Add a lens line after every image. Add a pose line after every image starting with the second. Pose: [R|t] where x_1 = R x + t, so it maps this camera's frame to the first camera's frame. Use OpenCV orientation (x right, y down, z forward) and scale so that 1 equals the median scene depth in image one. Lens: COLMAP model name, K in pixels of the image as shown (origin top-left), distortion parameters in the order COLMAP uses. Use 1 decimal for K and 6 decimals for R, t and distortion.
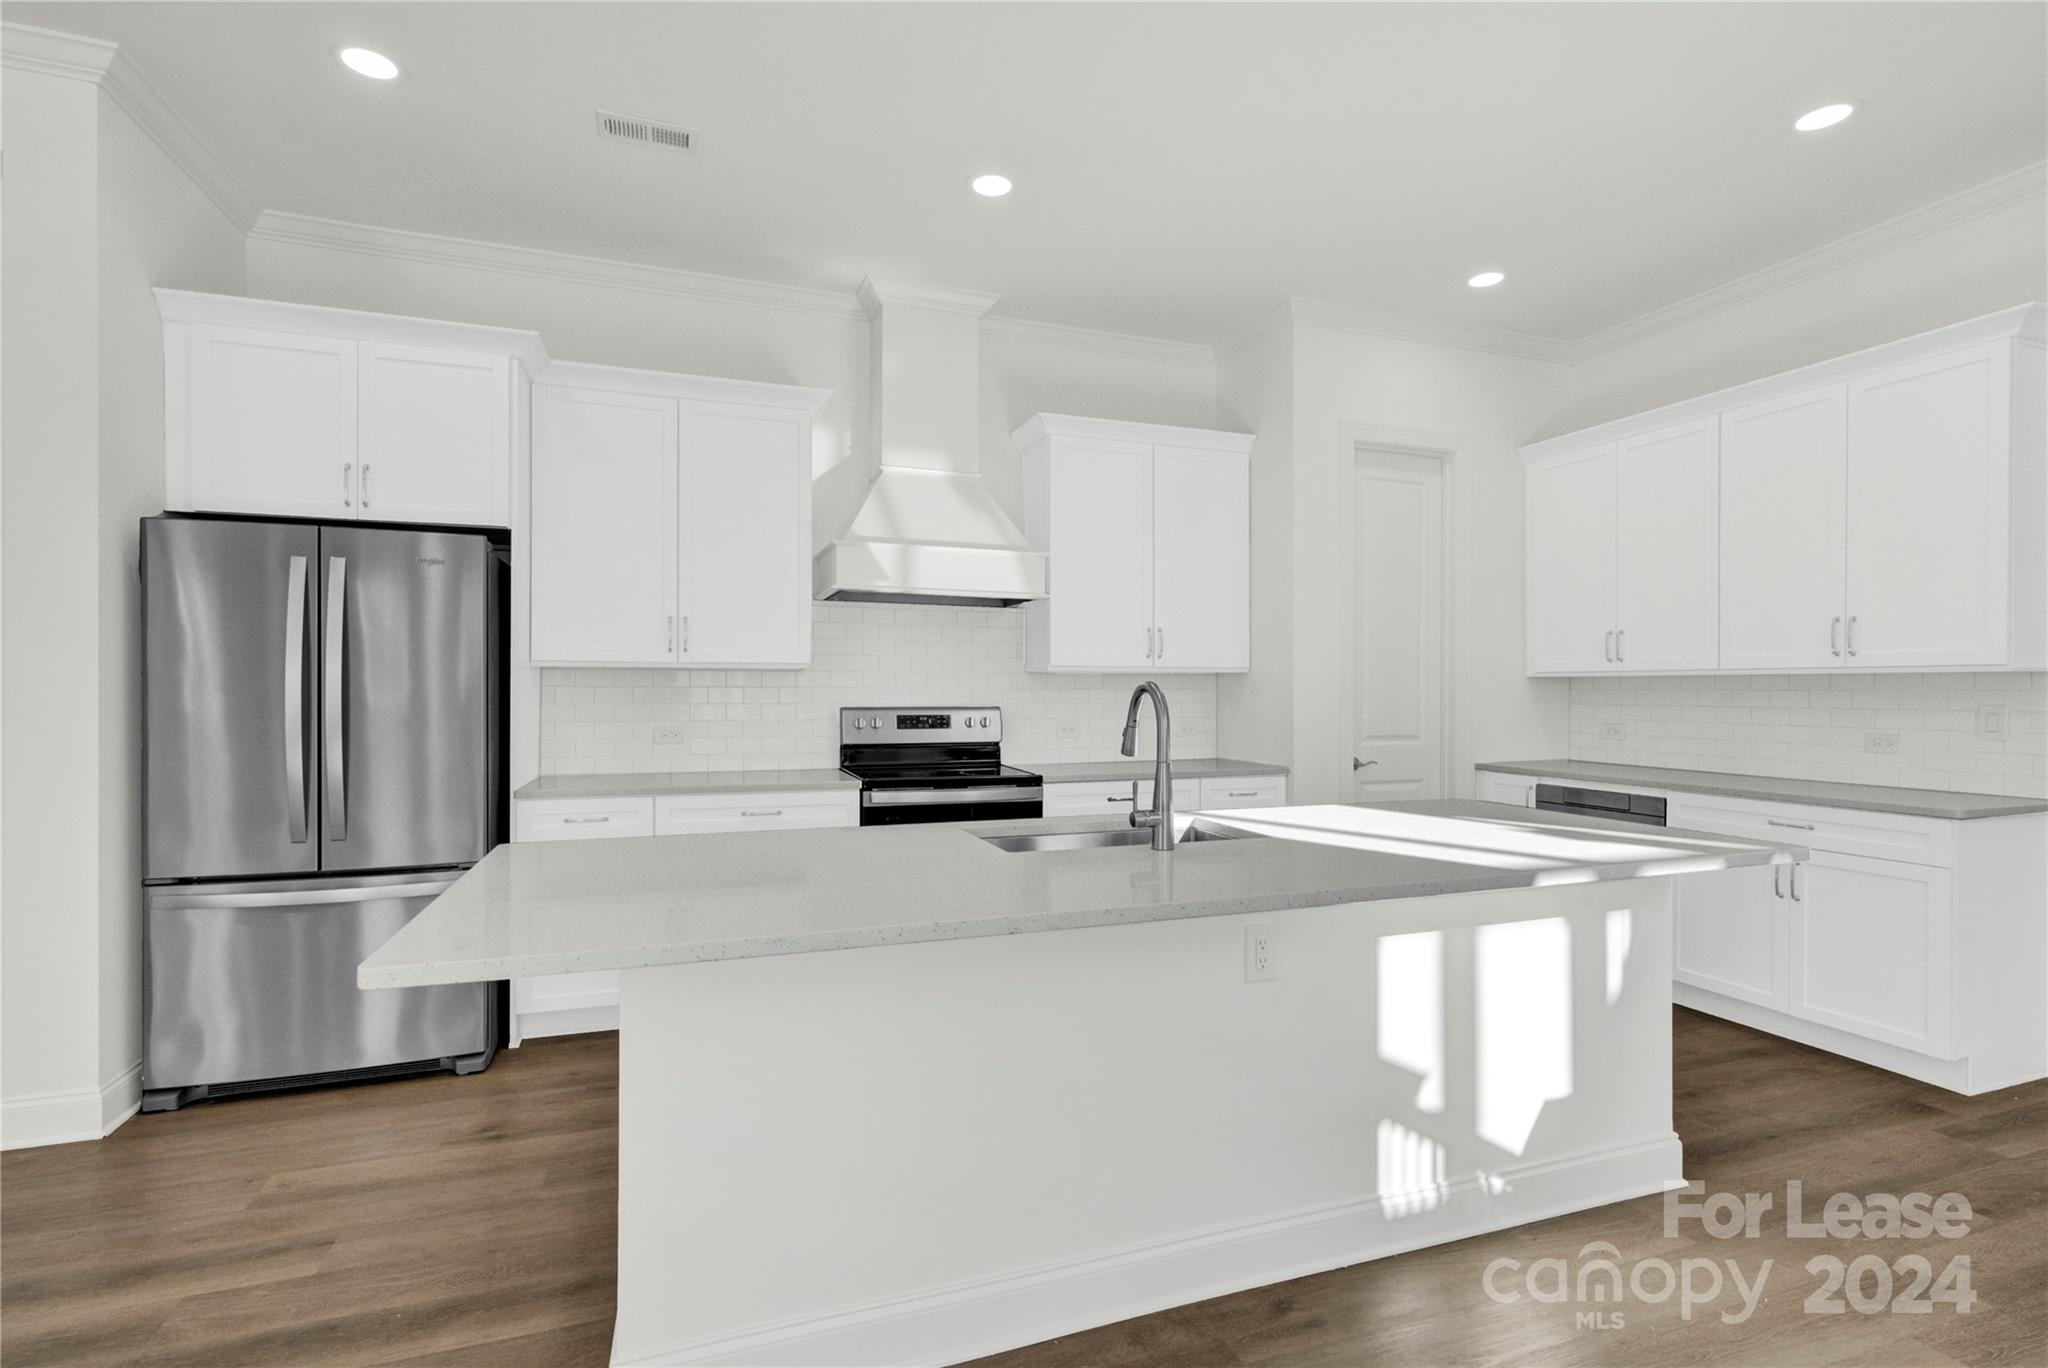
lens RADIAL K [[948.0, 0, 1018.8], [0, 948.0, 695.2], [0, 0, 1]] dist [-0.000202, -0.000094]
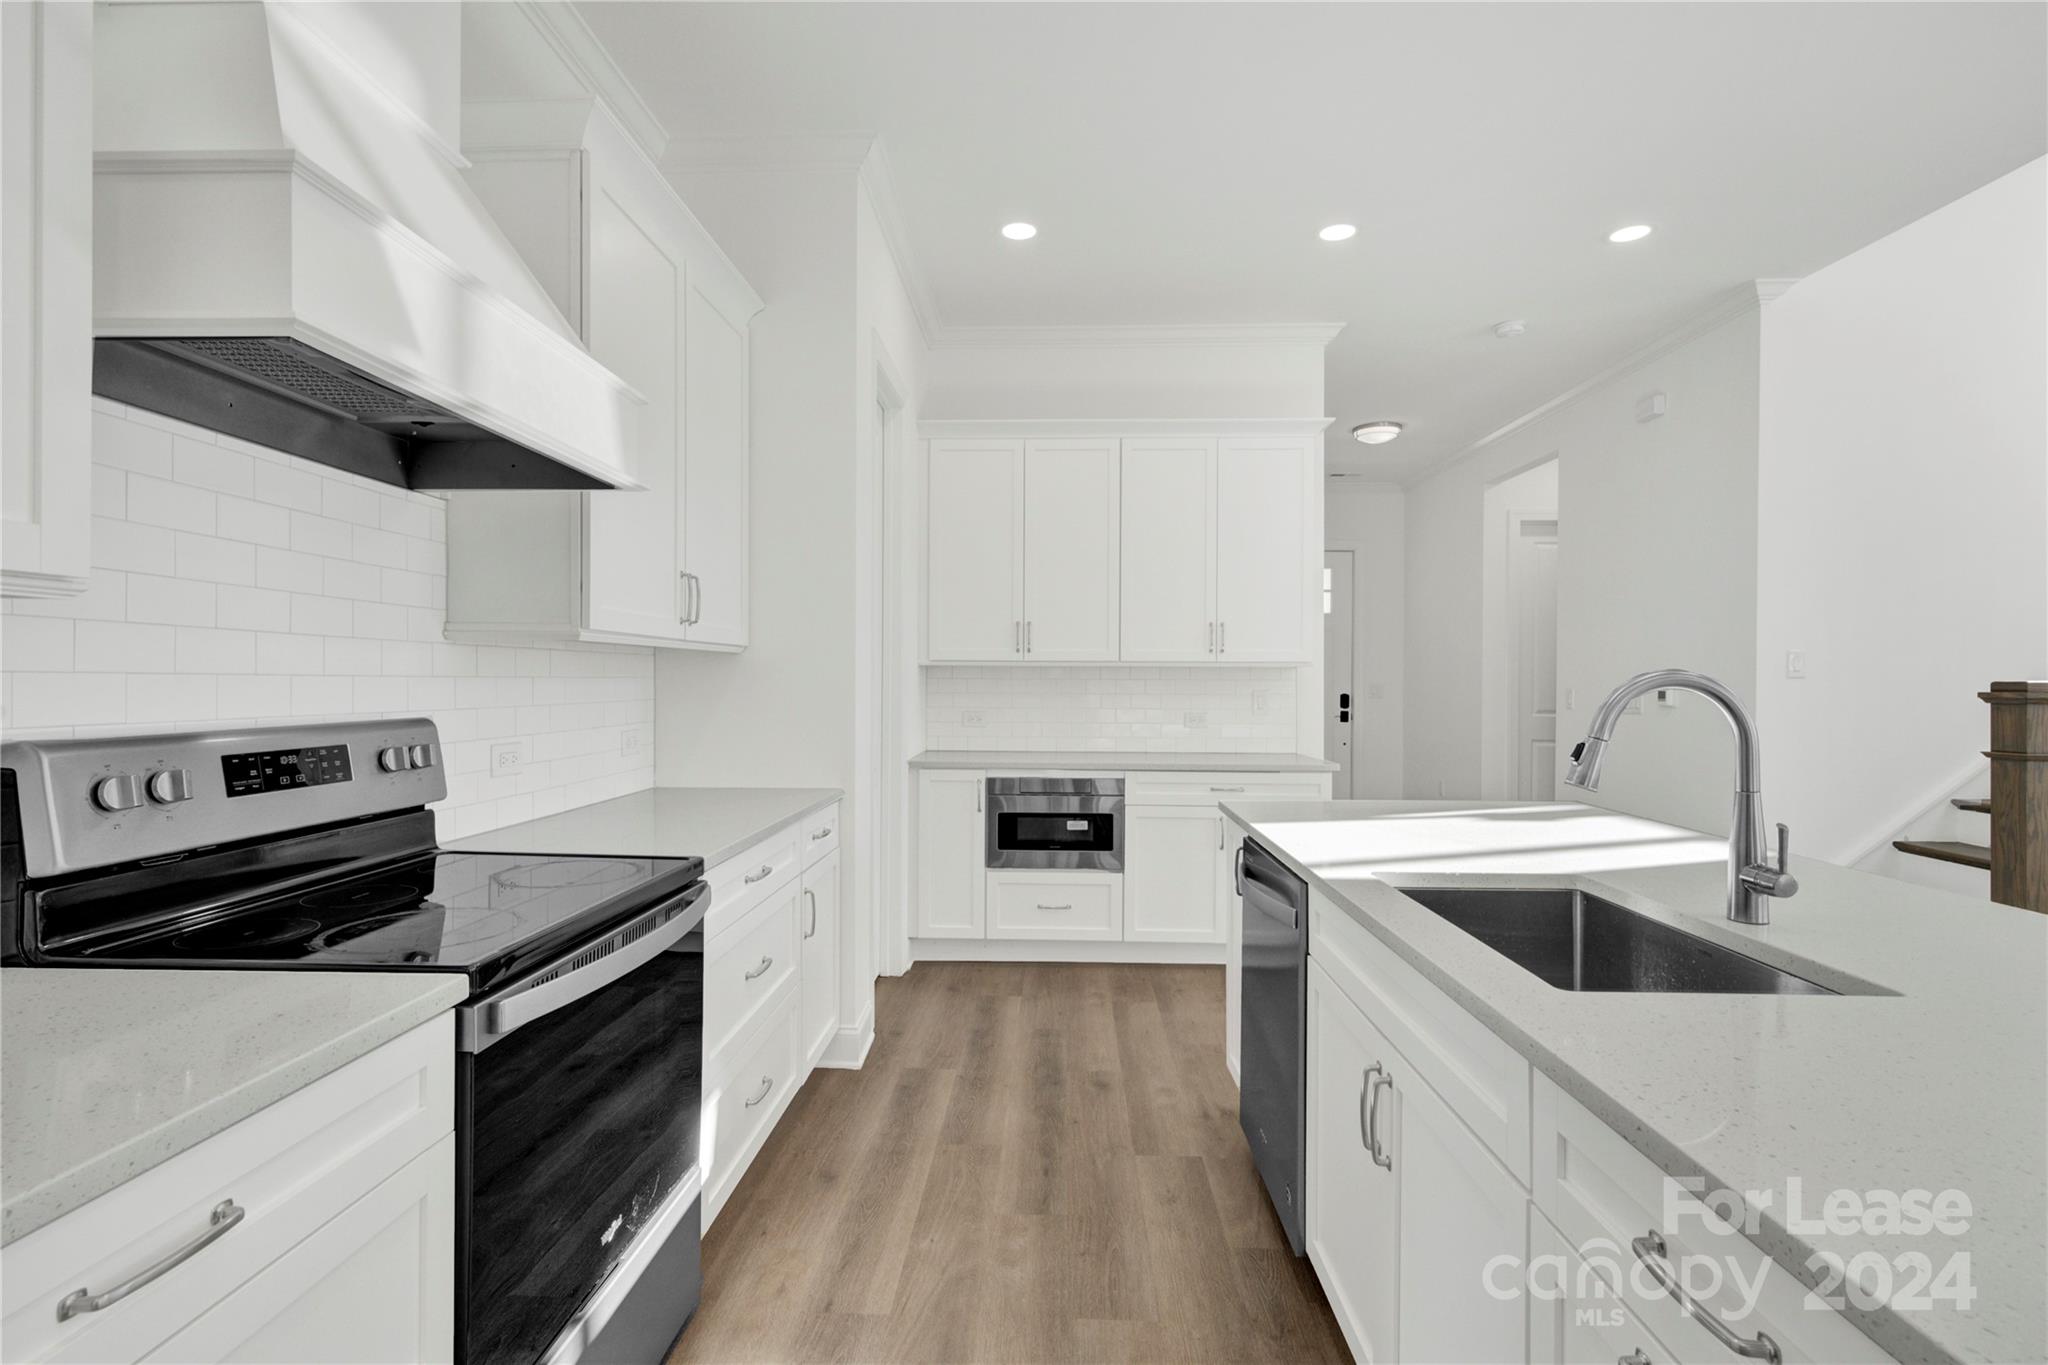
lens RADIAL K [[948.0, 0, 1032.2], [0, 948.0, 677.5], [0, 0, 1]] dist [-0.000202, -0.000094]
pose [[0.377705, 0.000234, 0.925926, -0.343954], [0.000244, 1.000000, -0.000352, -0.006817], [-0.925926, 0.000359, 0.377705, 0.632640]]
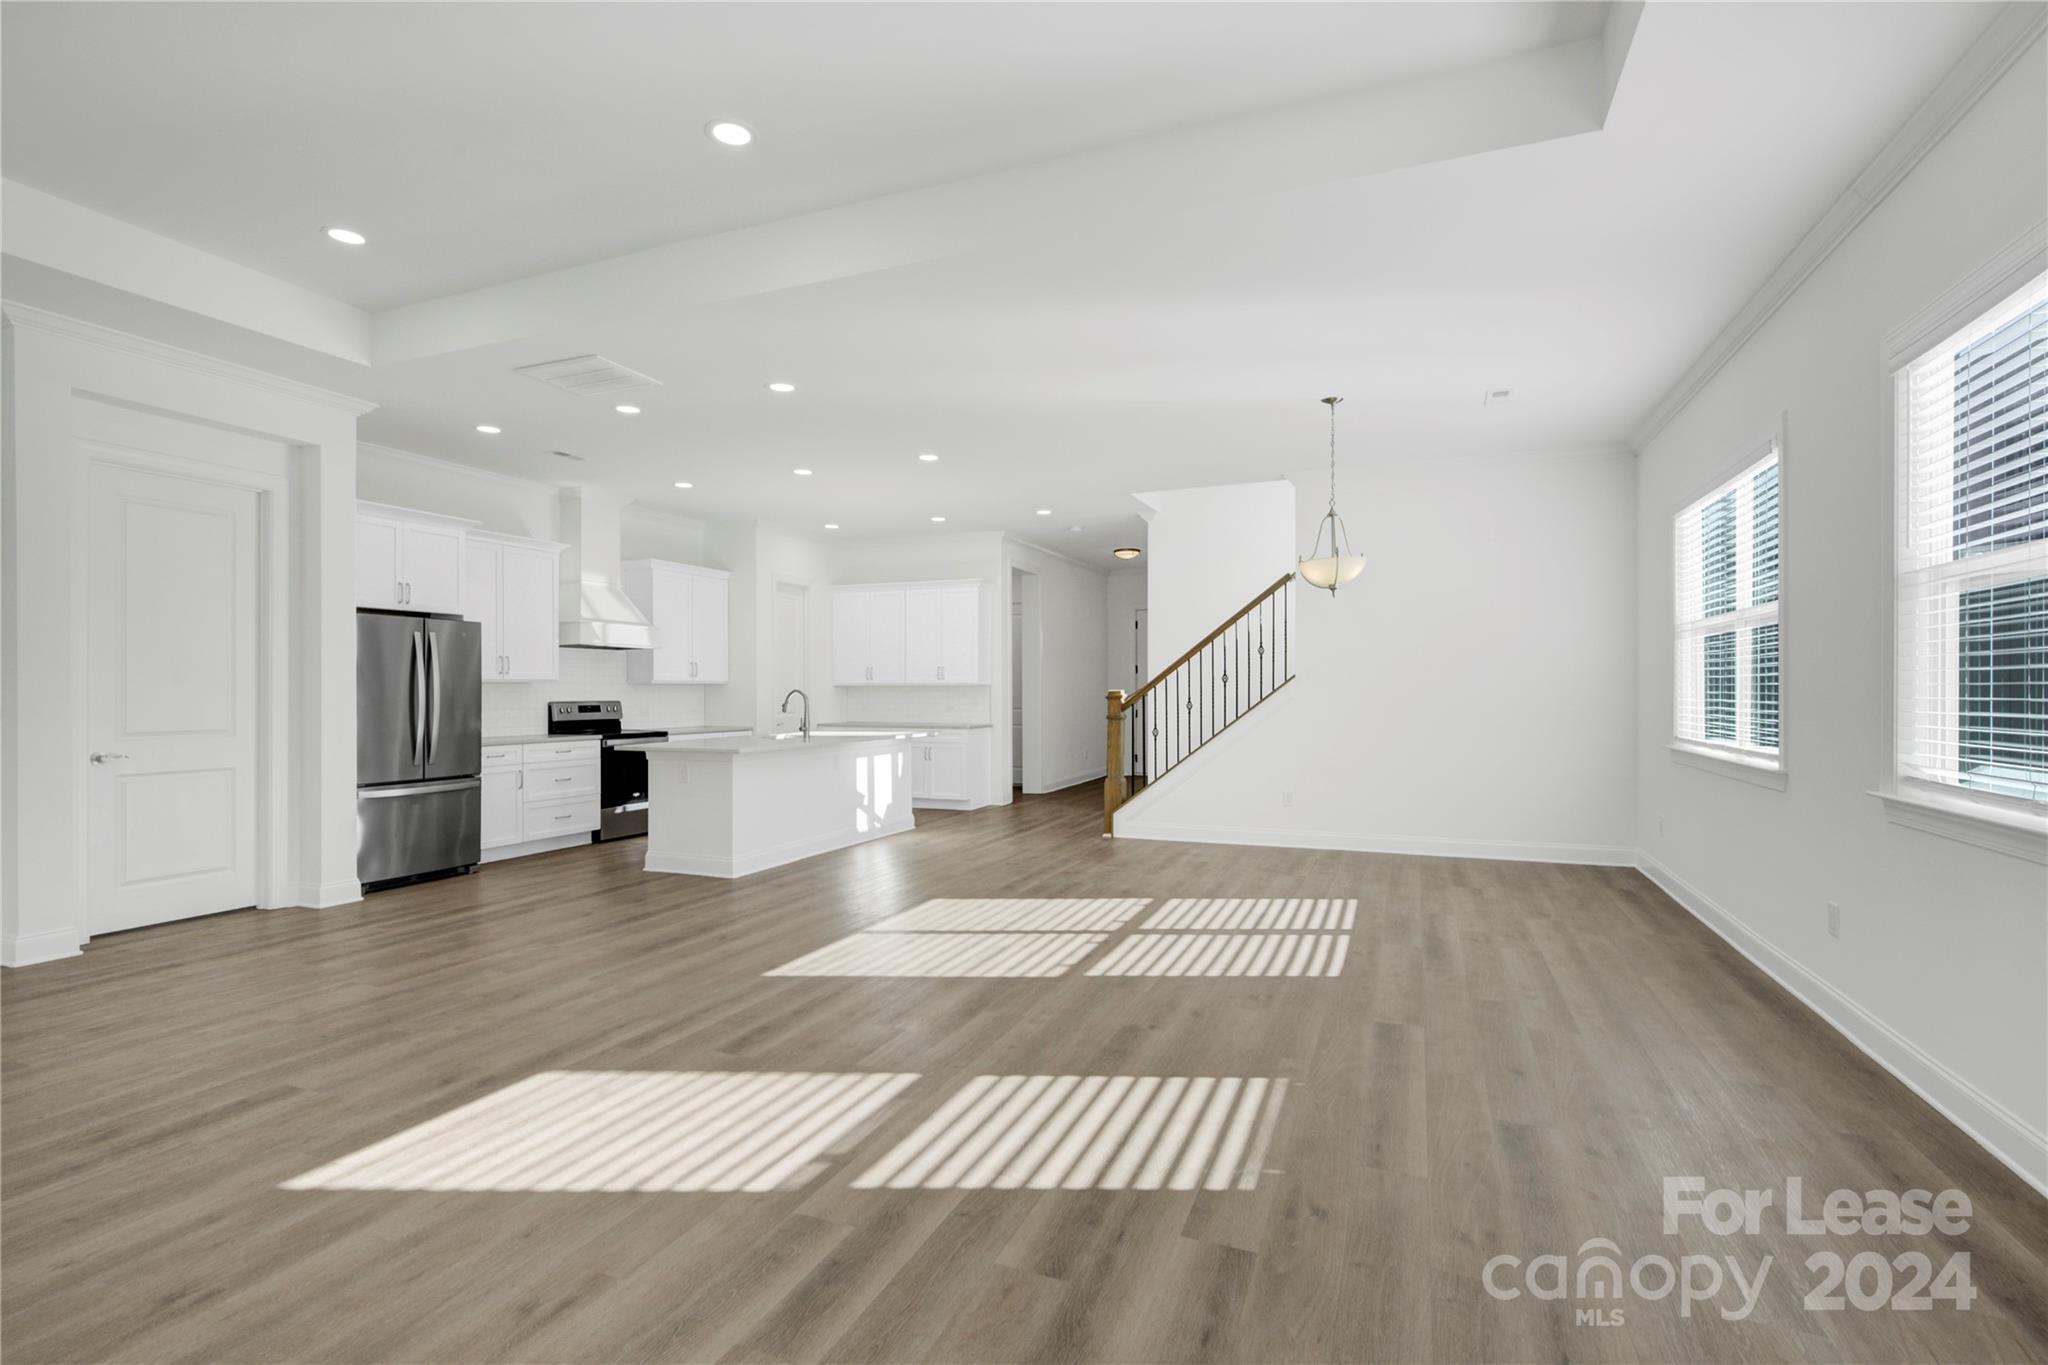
lens RADIAL K [[948.0, 0, 1022.7], [0, 948.0, 681.4], [0, 0, 1]] dist [-0.000202, -0.000094]
pose [[0.671345, 0.003309, 0.741138, -0.995570], [0.009094, 0.999878, -0.012702, 0.003912], [-0.741089, 0.015267, 0.671233, -1.019308]]
